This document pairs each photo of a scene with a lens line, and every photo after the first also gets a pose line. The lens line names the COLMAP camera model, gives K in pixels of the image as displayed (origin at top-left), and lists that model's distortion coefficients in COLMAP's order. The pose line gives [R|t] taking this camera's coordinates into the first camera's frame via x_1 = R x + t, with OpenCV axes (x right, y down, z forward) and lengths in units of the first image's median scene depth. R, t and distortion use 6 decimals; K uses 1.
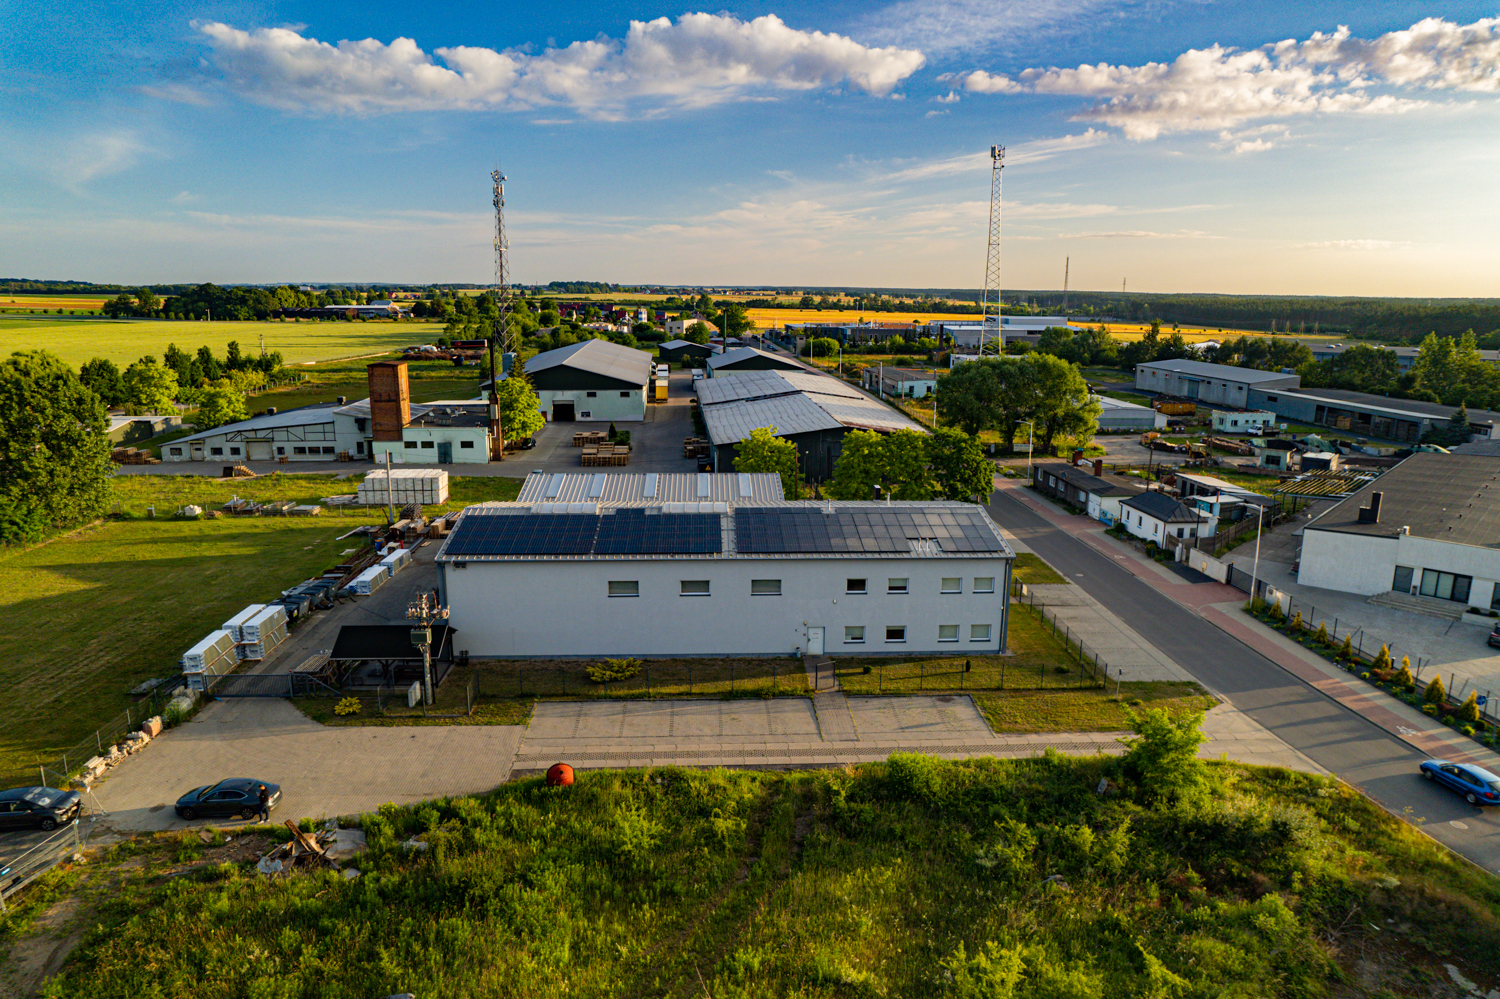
lens RADIAL K [[962.9, 0, 764.6], [0, 962.9, 500.7], [0, 0, 1]] dist [-0.091529, 0.077589]
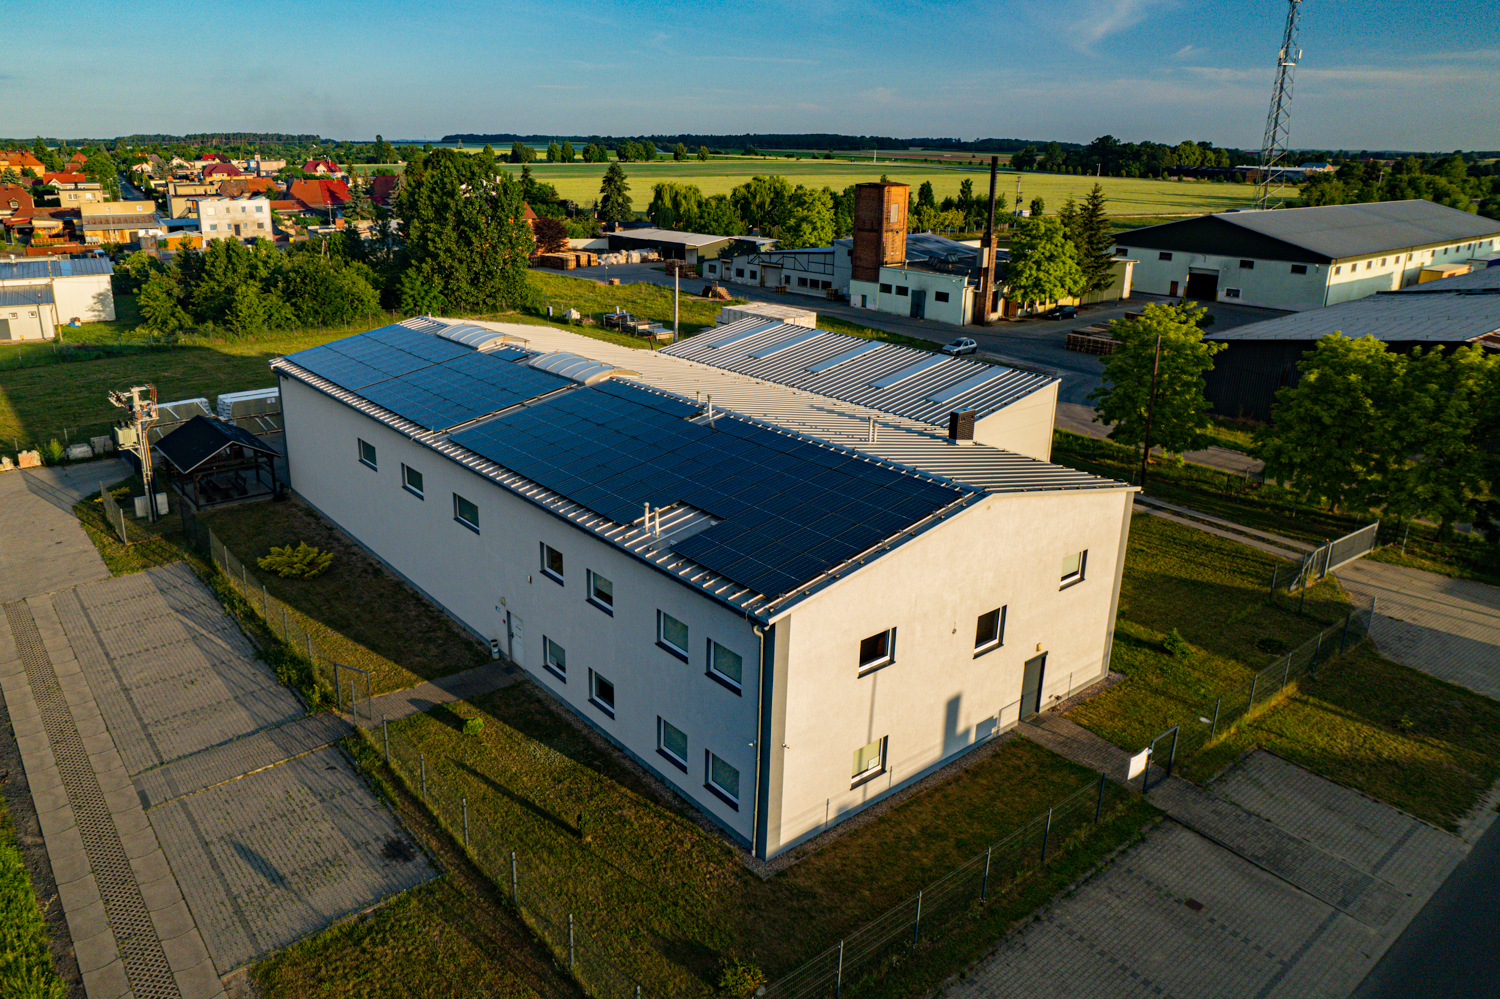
lens RADIAL K [[1047.5, 0, 698.4], [0, 1047.5, 457.4], [0, 0, 1]] dist [-0.087501, 0.072742]
pose [[0.576837, 0.232052, -0.783205, 0.312799], [-0.181292, 0.971258, 0.154246, -0.033202], [0.796487, 0.053014, 0.602327, 0.431261]]
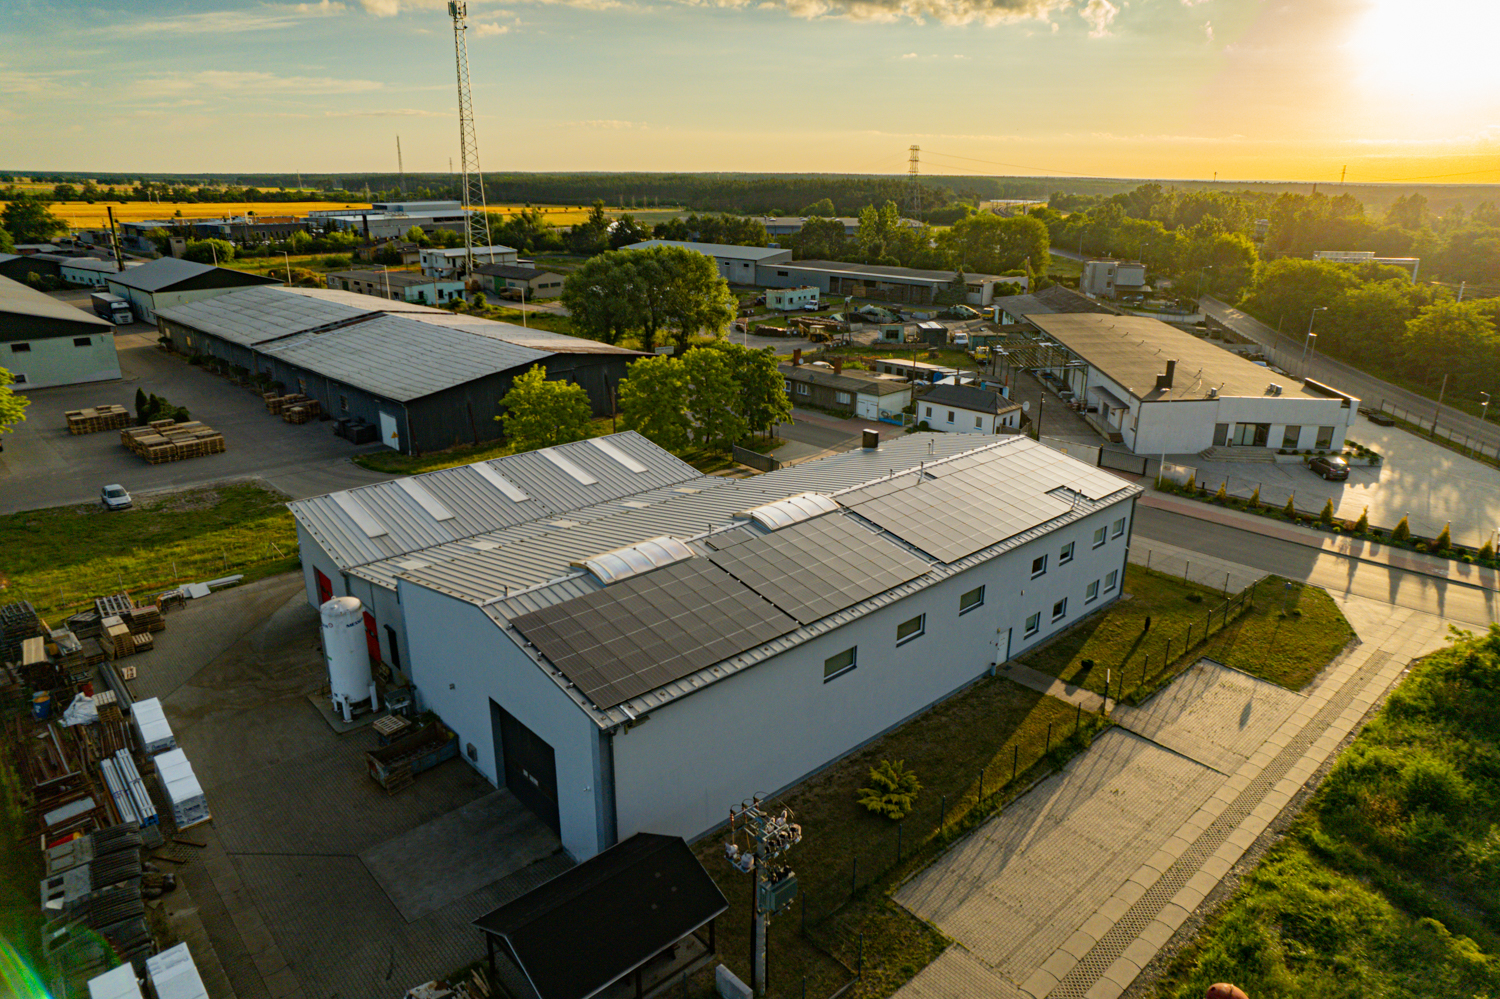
lens RADIAL K [[957.7, 0, 766.0], [0, 957.7, 500.1], [0, 0, 1]] dist [-0.088061, 0.072789]
pose [[0.770444, -0.211369, 0.601448, -0.312793], [0.138419, 0.976393, 0.165825, -0.073086], [-0.622299, -0.044507, 0.781513, 0.308684]]
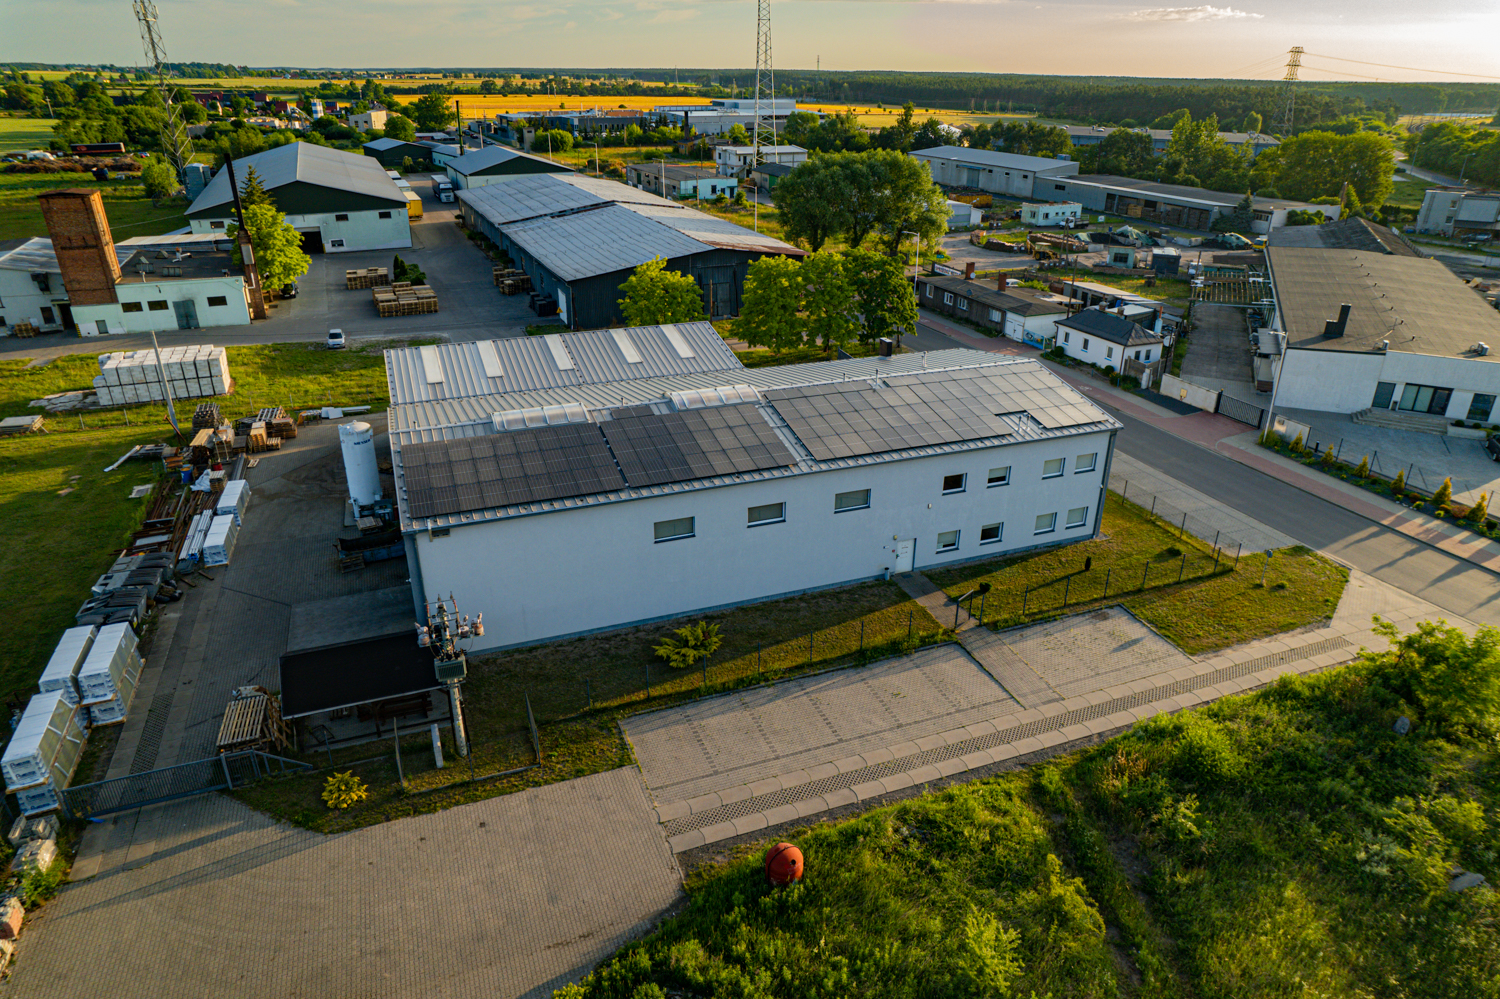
lens RADIAL K [[962.9, 0, 764.6], [0, 962.9, 500.7], [0, 0, 1]] dist [-0.091529, 0.077589]
pose [[0.949238, -0.129779, 0.286539, -0.164467], [0.066980, 0.973425, 0.218994, -0.047530], [-0.307345, -0.188685, 0.932704, 0.177989]]
